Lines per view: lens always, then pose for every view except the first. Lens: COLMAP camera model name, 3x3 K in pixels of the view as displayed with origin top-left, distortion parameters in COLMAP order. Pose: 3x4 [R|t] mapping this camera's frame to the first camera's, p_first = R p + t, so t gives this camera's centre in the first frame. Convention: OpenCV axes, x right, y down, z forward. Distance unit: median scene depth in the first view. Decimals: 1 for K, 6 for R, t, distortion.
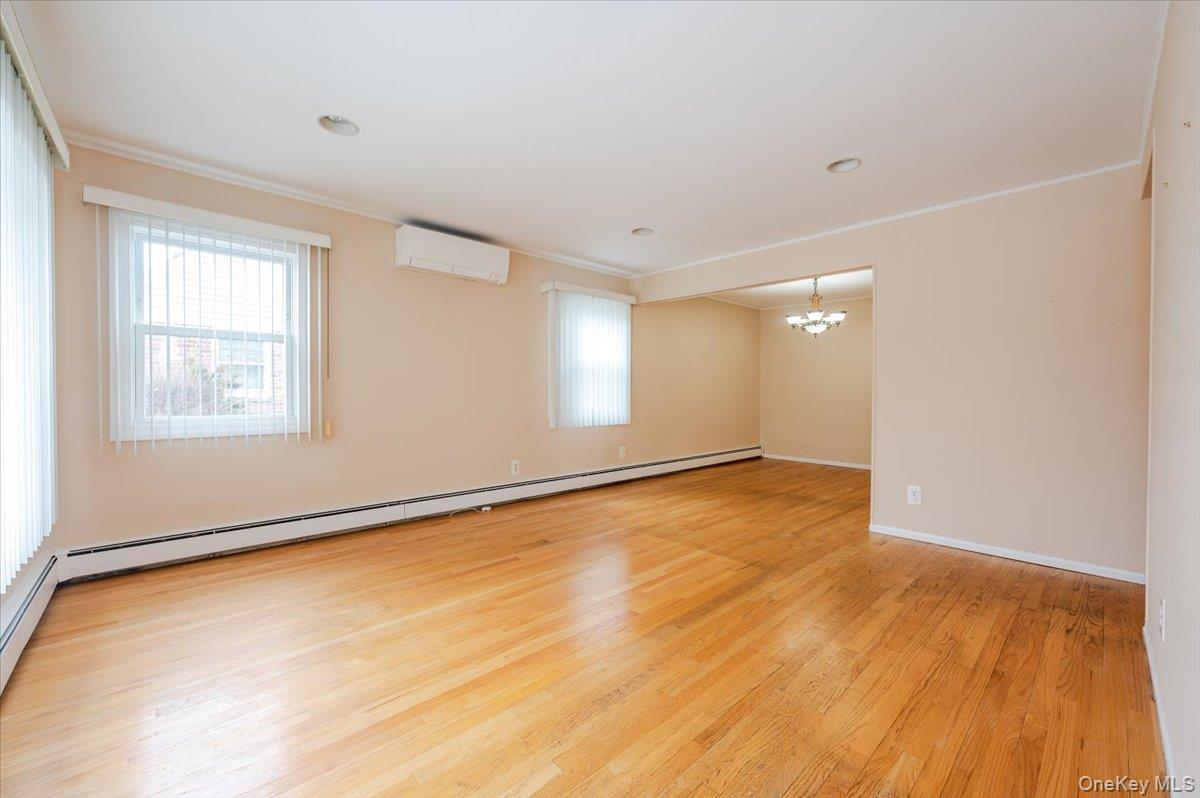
lens RADIAL K [[470.3, 0, 600.0], [0, 470.3, 399.0], [0, 0, 1]] dist [0.000069, -0.000066]
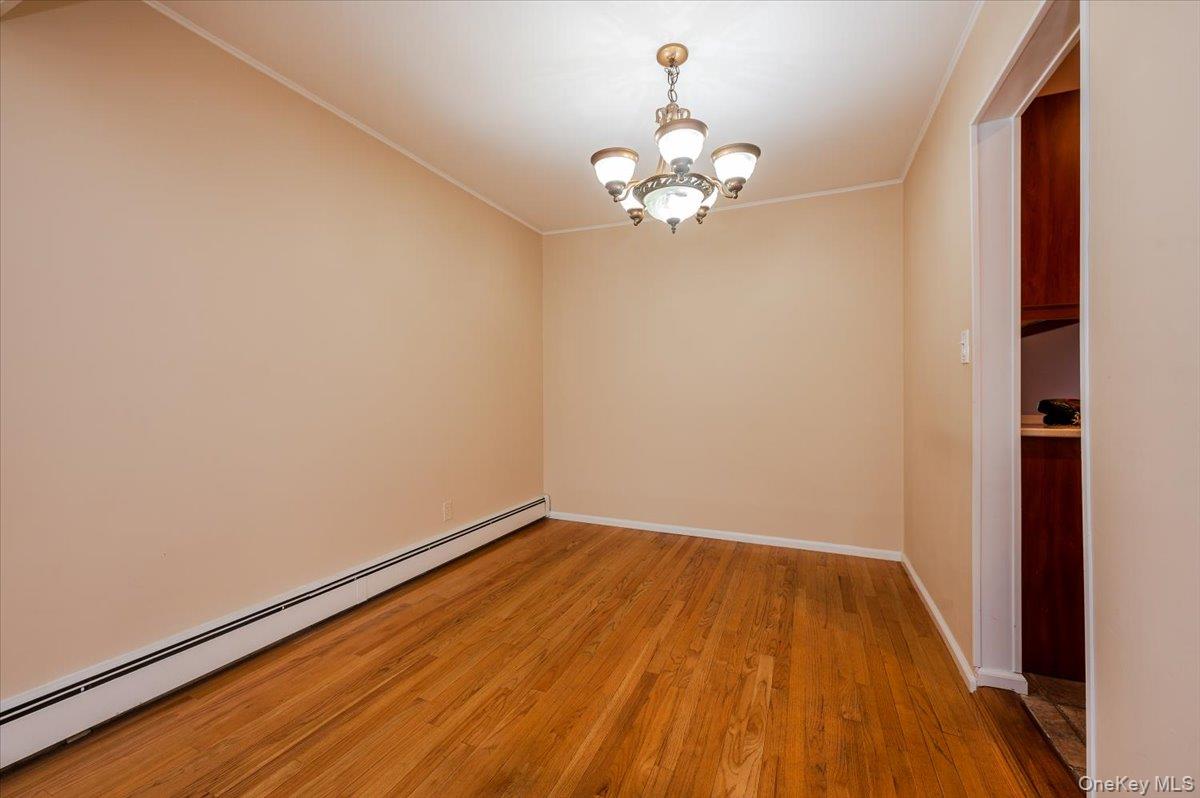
lens RADIAL K [[436.5, 0, 617.2], [0, 436.5, 398.8], [0, 0, 1]] dist [0.000509, 0.000002]
pose [[0.900328, -0.004207, 0.435192, 0.491698], [0.011214, 0.999846, -0.013535, -0.010716], [-0.435068, 0.017067, 0.900236, 1.275506]]
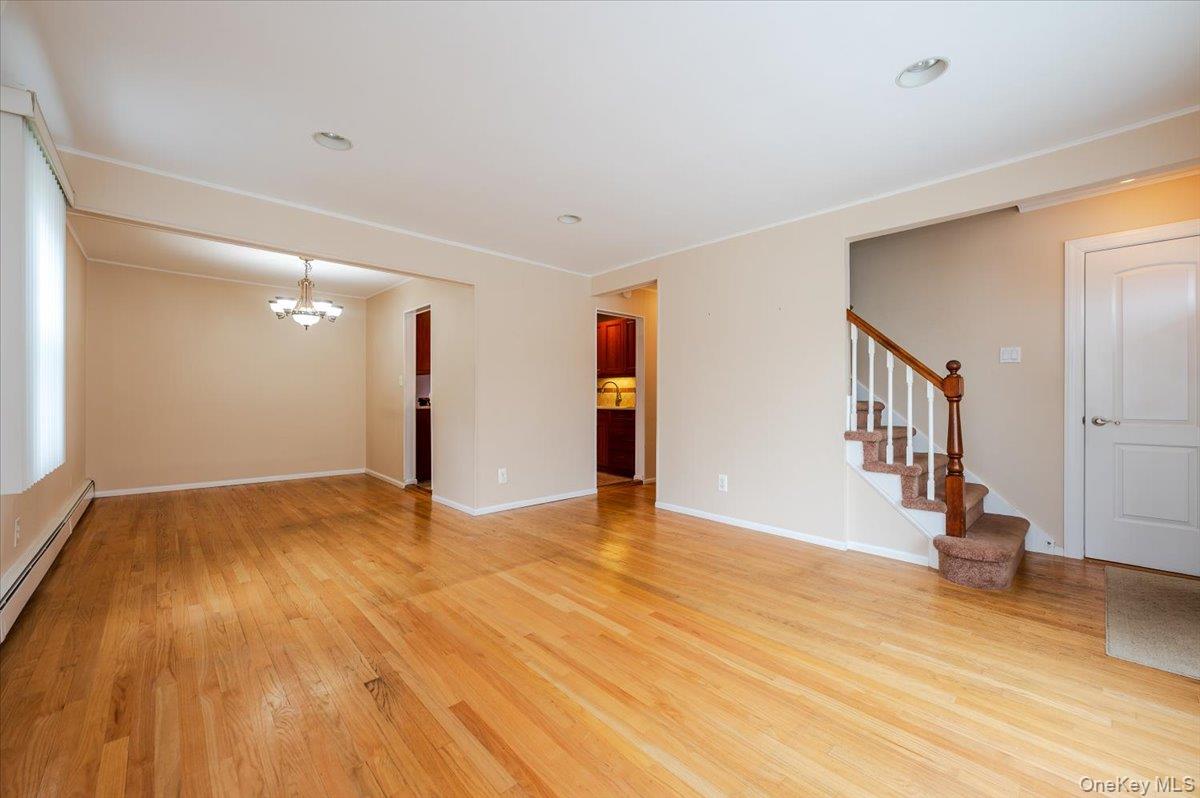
lens RADIAL K [[478.1, 0, 603.0], [0, 478.1, 396.9], [0, 0, 1]] dist [0.003343, 0.000063]
pose [[0.001651, -0.003129, 0.999994, -0.701008], [0.011113, 0.999933, 0.003110, -0.012562], [-0.999937, 0.011108, 0.001686, 0.806073]]
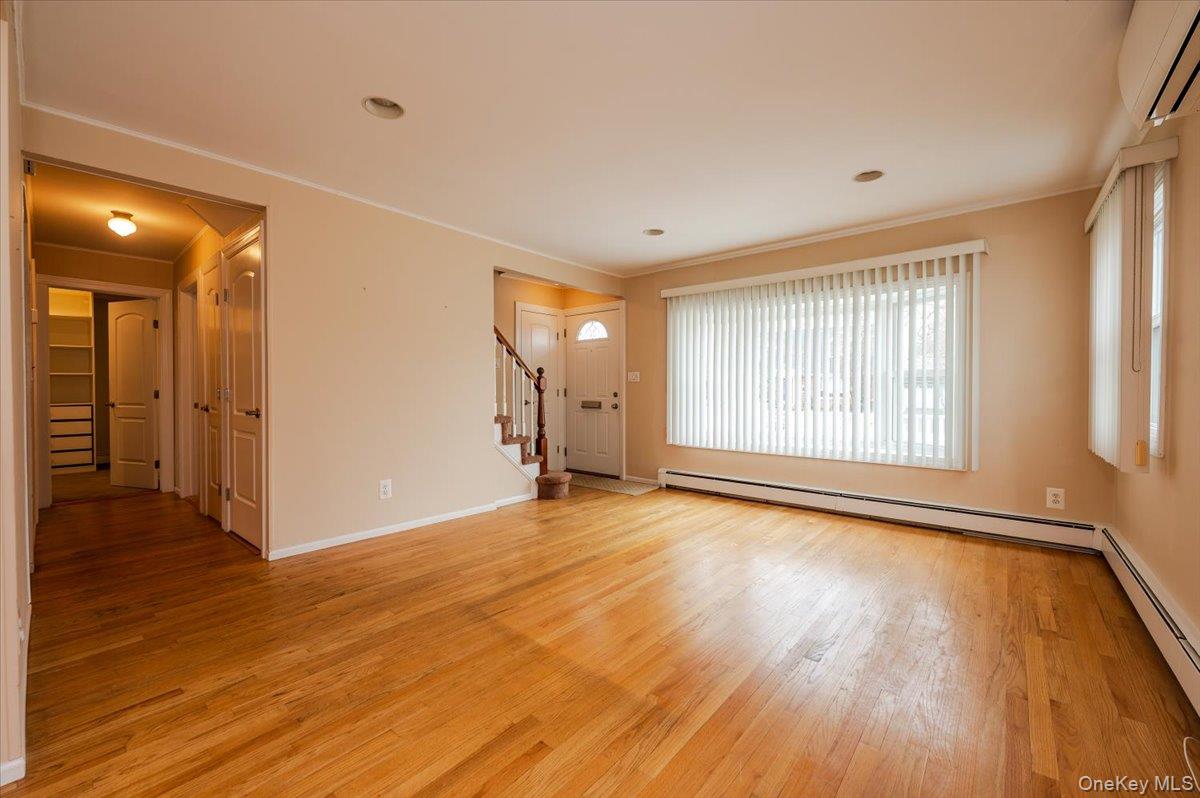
lens RADIAL K [[478.1, 0, 603.0], [0, 478.1, 396.9], [0, 0, 1]] dist [0.003343, 0.000063]
pose [[-0.992914, -0.003047, -0.118794, 0.214322], [-0.006483, 0.999571, 0.028545, -0.024813], [0.118656, 0.029113, -0.992509, 1.658177]]
